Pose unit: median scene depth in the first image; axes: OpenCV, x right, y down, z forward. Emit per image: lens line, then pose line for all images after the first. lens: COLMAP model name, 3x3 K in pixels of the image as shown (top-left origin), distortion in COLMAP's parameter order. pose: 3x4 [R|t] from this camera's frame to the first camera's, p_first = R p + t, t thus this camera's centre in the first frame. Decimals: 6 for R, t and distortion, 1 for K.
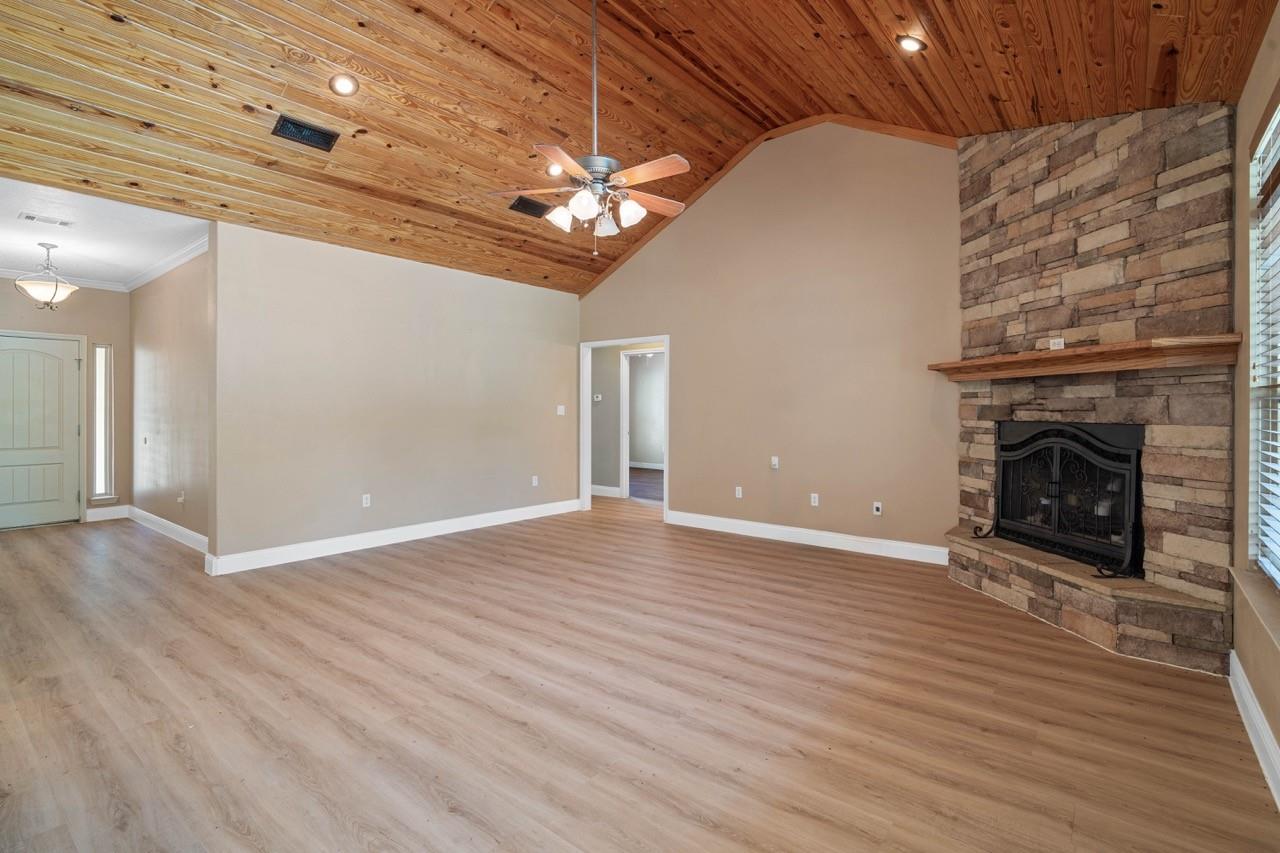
lens RADIAL K [[601.6, 0, 639.7], [0, 601.6, 404.9], [0, 0, 1]] dist [-0.003623, -0.000030]
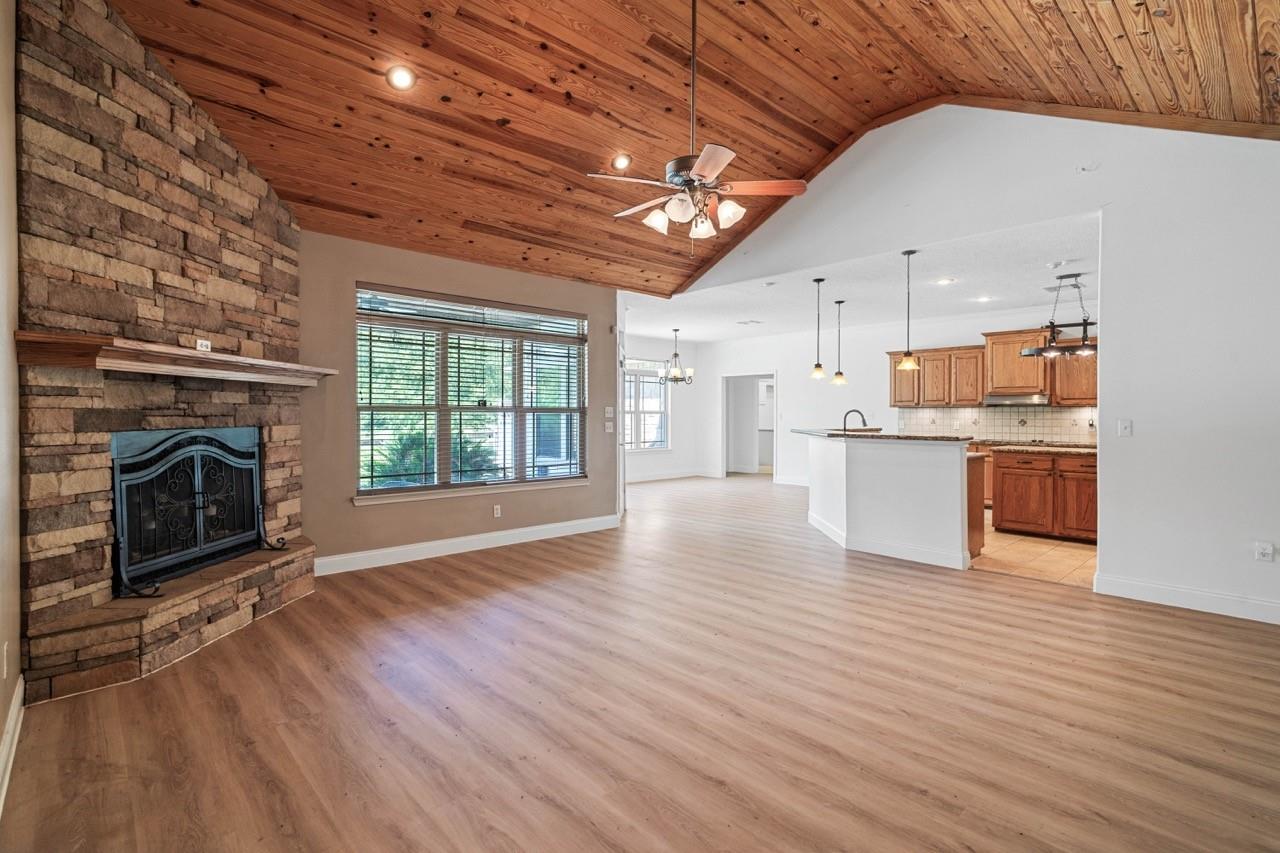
lens RADIAL K [[604.2, 0, 637.8], [0, 604.2, 415.0], [0, 0, 1]] dist [-0.004152, 0.000999]
pose [[-0.989079, -0.001682, 0.147379, -0.127100], [-0.002032, 0.999995, -0.002222, 0.008970], [-0.147374, -0.002497, -0.989078, 1.936747]]
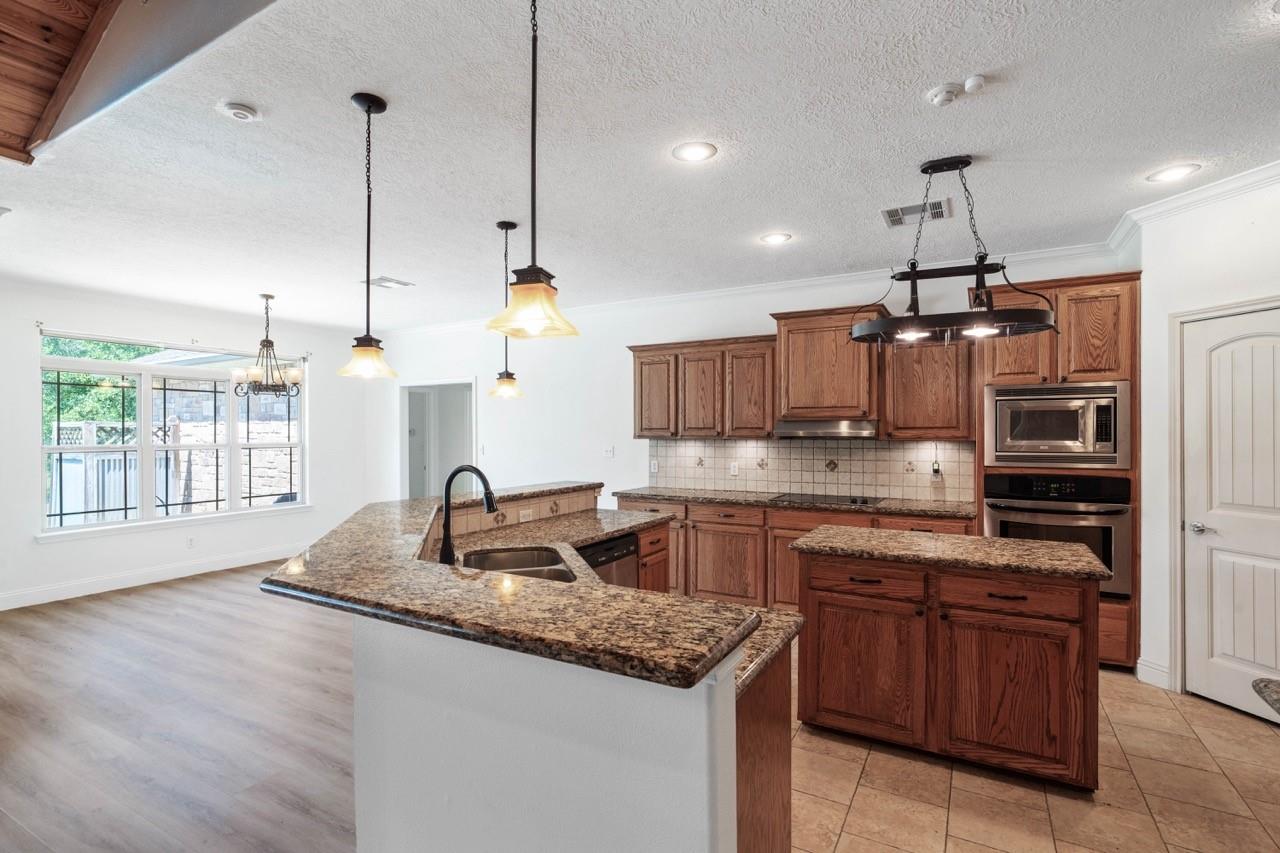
lens RADIAL K [[602.8, 0, 640.8], [0, 602.8, 429.5], [0, 0, 1]] dist [-0.003985, 0.000418]
pose [[-0.986204, 0.002251, -0.165521, -0.561294], [0.003385, 0.999973, -0.006571, -0.043966], [0.165502, -0.007041, -0.986184, 0.780683]]
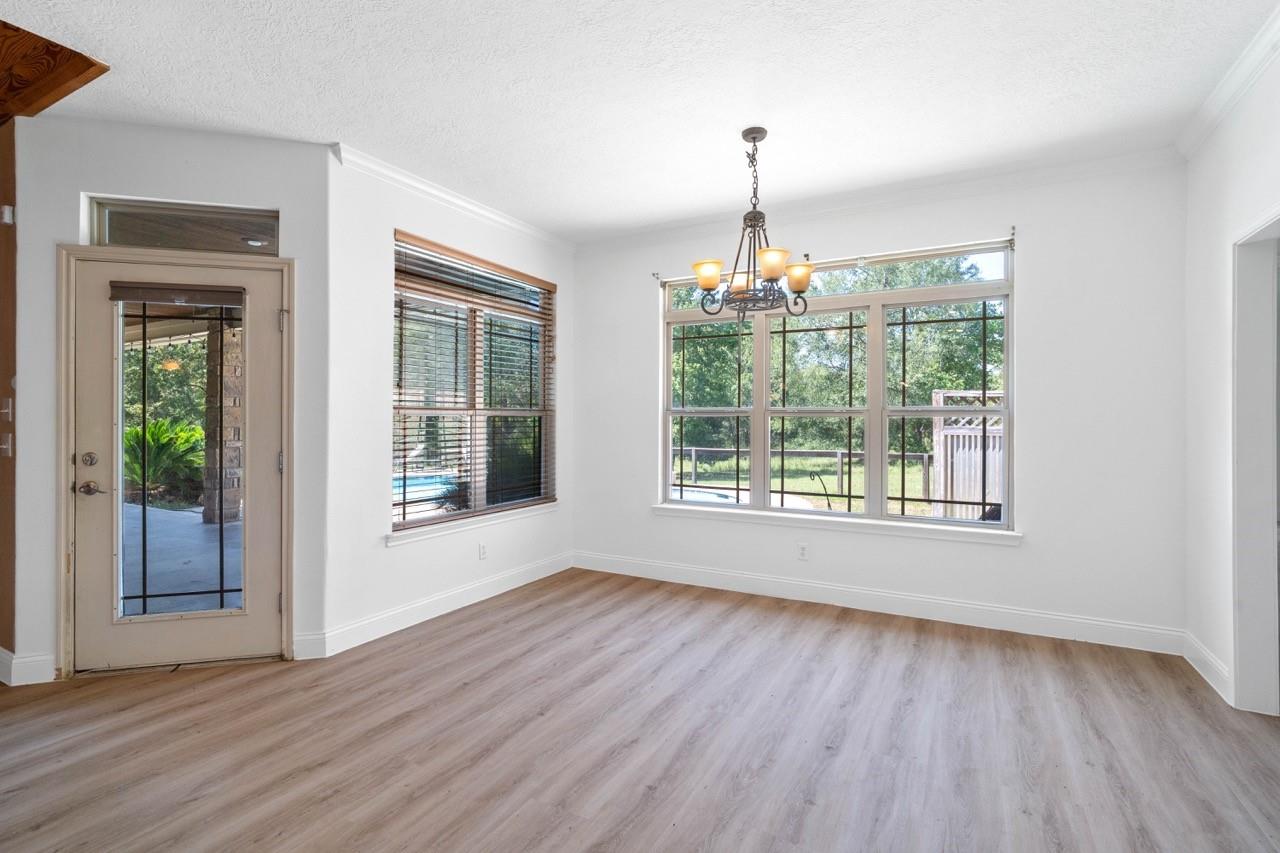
lens RADIAL K [[602.8, 0, 640.8], [0, 602.8, 429.5], [0, 0, 1]] dist [-0.003985, 0.000418]
pose [[-0.143215, -0.005627, 0.989676, -0.694449], [-0.012064, 0.999919, 0.003939, 0.017492], [-0.989618, -0.011375, -0.143271, -0.560020]]
